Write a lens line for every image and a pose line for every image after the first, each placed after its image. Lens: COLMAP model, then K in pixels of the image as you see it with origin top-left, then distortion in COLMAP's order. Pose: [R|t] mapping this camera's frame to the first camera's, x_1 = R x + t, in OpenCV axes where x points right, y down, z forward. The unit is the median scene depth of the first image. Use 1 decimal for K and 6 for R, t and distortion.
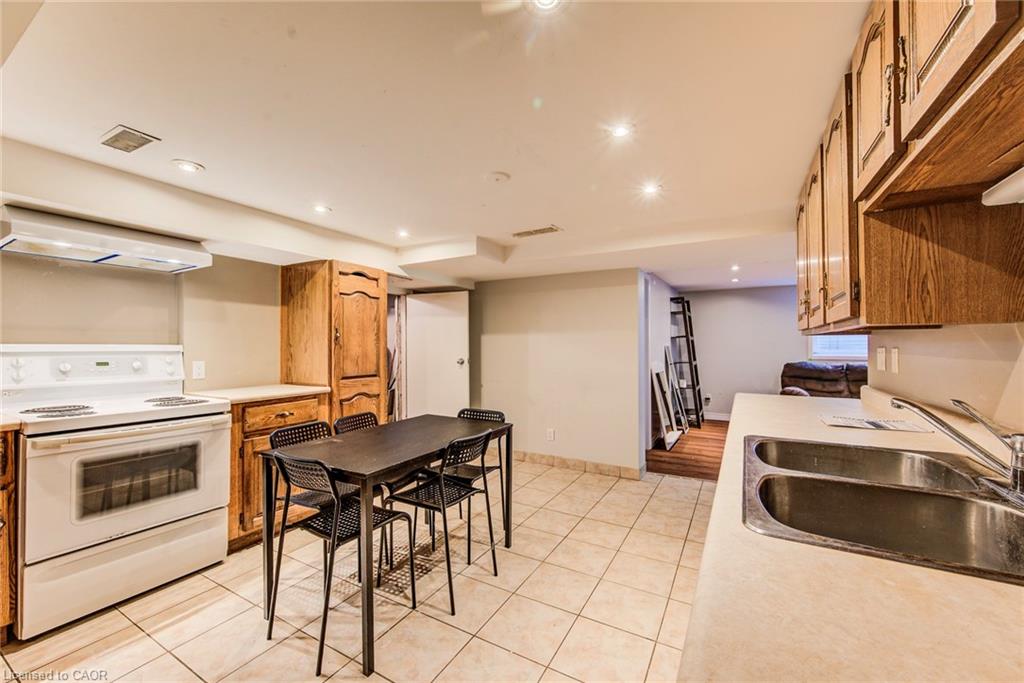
lens RADIAL K [[398.6, 0, 516.1], [0, 398.6, 341.8], [0, 0, 1]] dist [-0.001754, -0.000380]
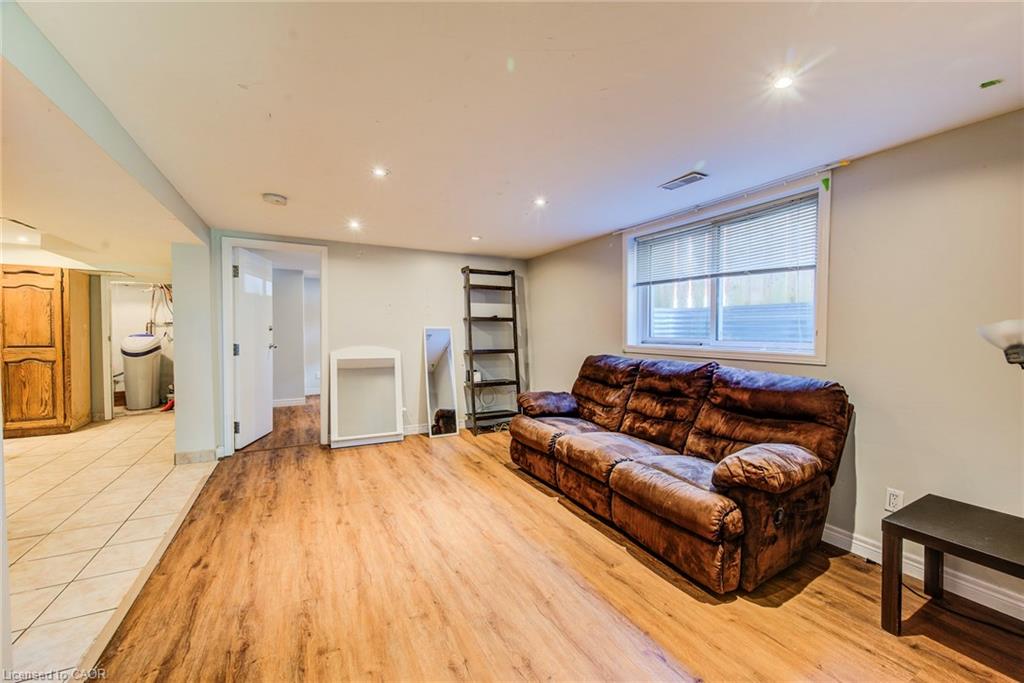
lens RADIAL K [[398.6, 0, 516.1], [0, 398.6, 341.8], [0, 0, 1]] dist [-0.001754, -0.000380]
pose [[0.845695, 0.021899, -0.533216, 1.758370], [-0.004845, 0.999432, 0.033362, 0.016568], [0.533644, -0.025631, 0.845321, 0.733947]]
